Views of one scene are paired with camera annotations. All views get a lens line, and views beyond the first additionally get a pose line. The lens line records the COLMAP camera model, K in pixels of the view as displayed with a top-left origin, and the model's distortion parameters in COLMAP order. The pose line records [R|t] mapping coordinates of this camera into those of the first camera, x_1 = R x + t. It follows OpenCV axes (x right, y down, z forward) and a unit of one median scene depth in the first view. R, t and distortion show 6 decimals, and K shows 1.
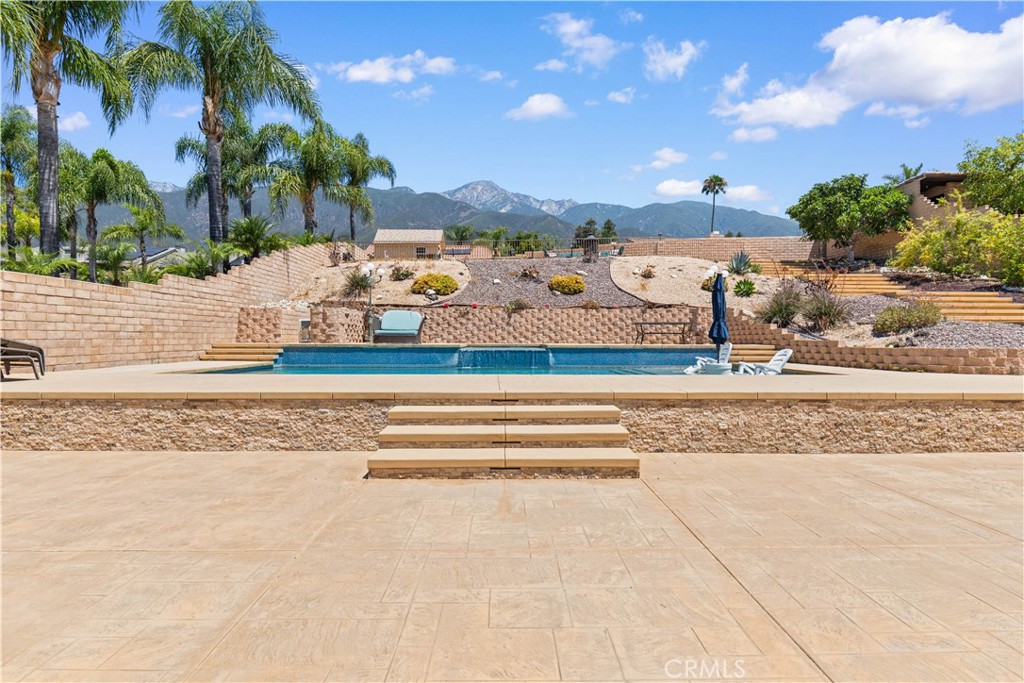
lens RADIAL K [[550.5, 0, 516.4], [0, 550.5, 340.8], [0, 0, 1]] dist [0.000281, -0.000244]
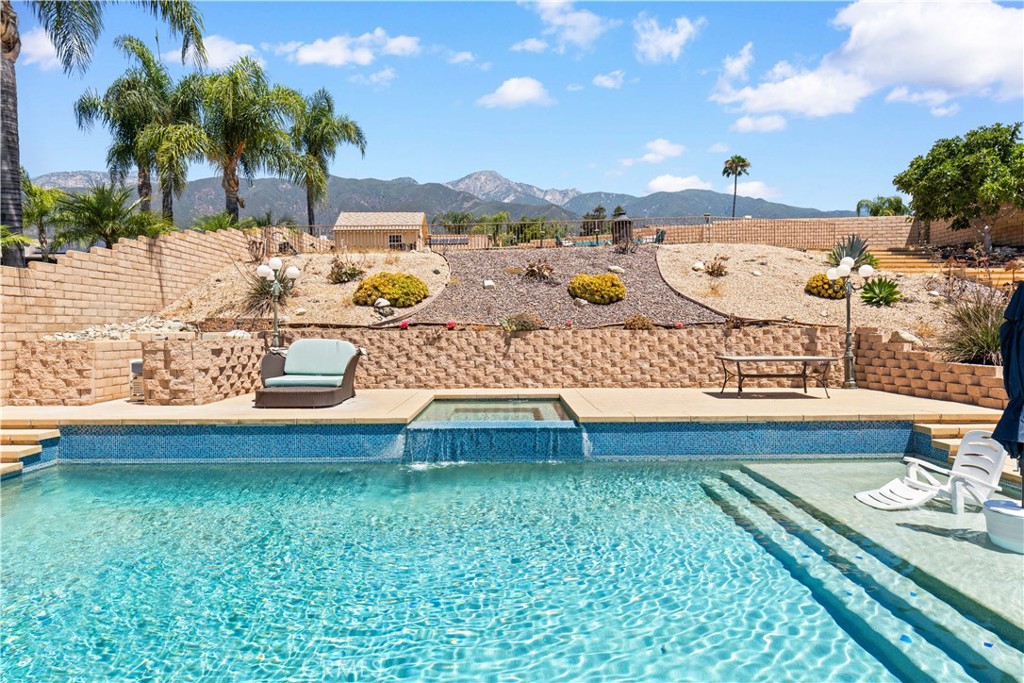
lens RADIAL K [[555.9, 0, 514.4], [0, 555.9, 336.6], [0, 0, 1]] dist [0.002853, -0.000793]
pose [[0.999915, -0.006116, -0.011507, 0.002407], [0.006212, 0.999946, 0.008309, -0.056531], [0.011456, -0.008380, 0.999899, 0.382551]]
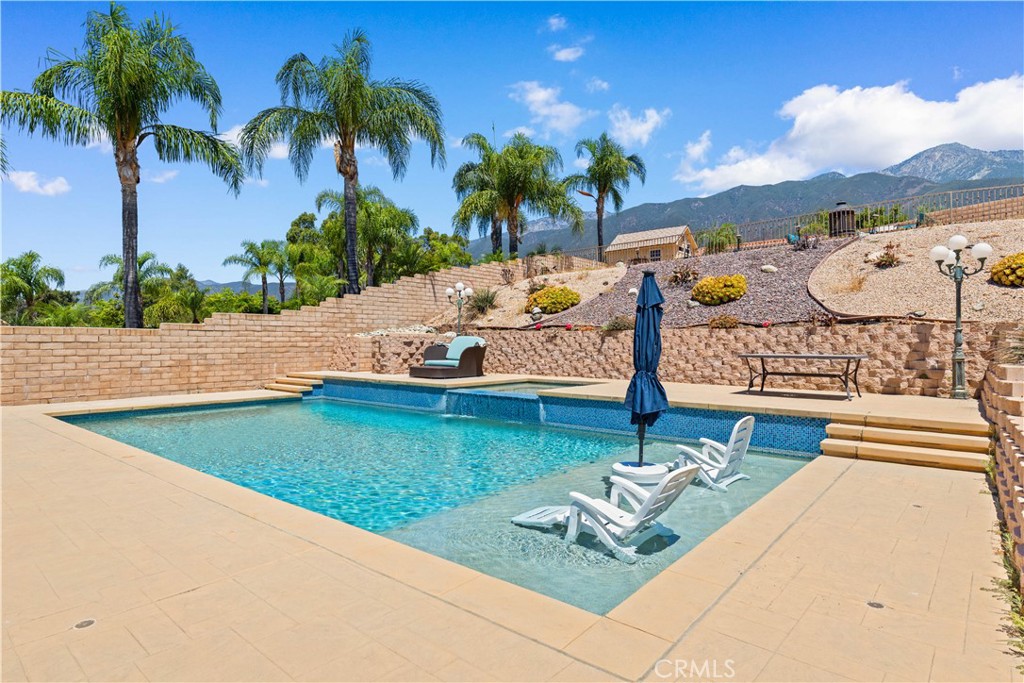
lens RADIAL K [[550.5, 0, 516.4], [0, 550.5, 340.8], [0, 0, 1]] dist [0.000281, -0.000244]
pose [[0.755070, -0.002732, -0.655638, 0.378753], [-0.002359, 0.999974, -0.006883, -0.039223], [0.655640, 0.006744, 0.755044, 0.374470]]
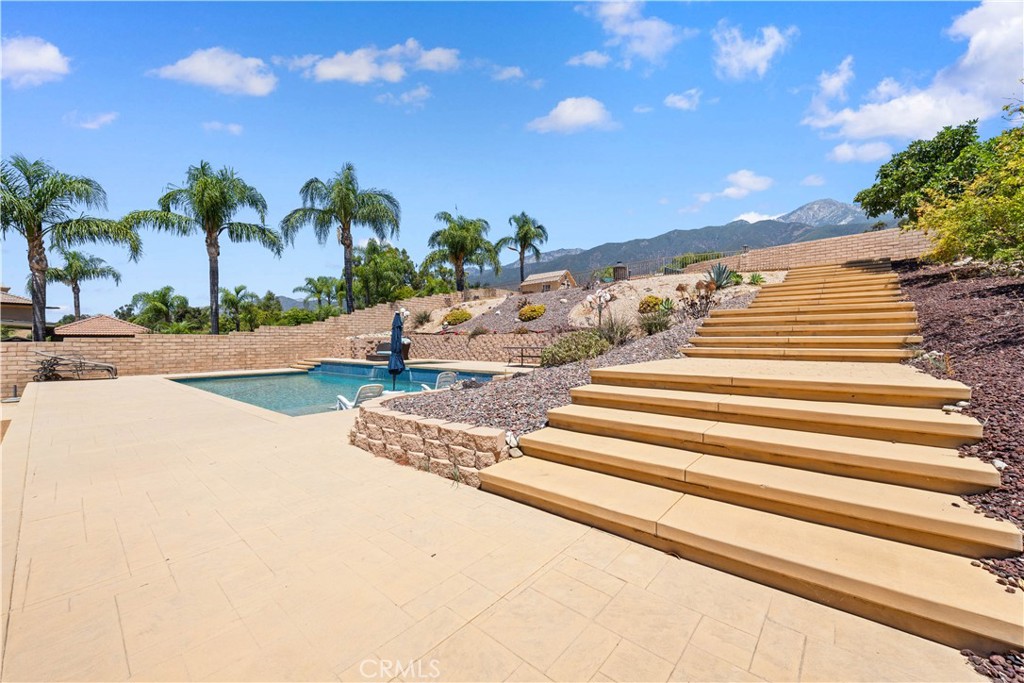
lens RADIAL K [[386.9, 0, 517.1], [0, 386.9, 343.0], [0, 0, 1]] dist [0.001373, 0.000034]
pose [[0.754732, -0.001034, -0.656032, 0.697301], [0.001305, 0.999999, -0.000075, -0.038136], [0.656032, -0.000800, 0.754733, 0.360744]]
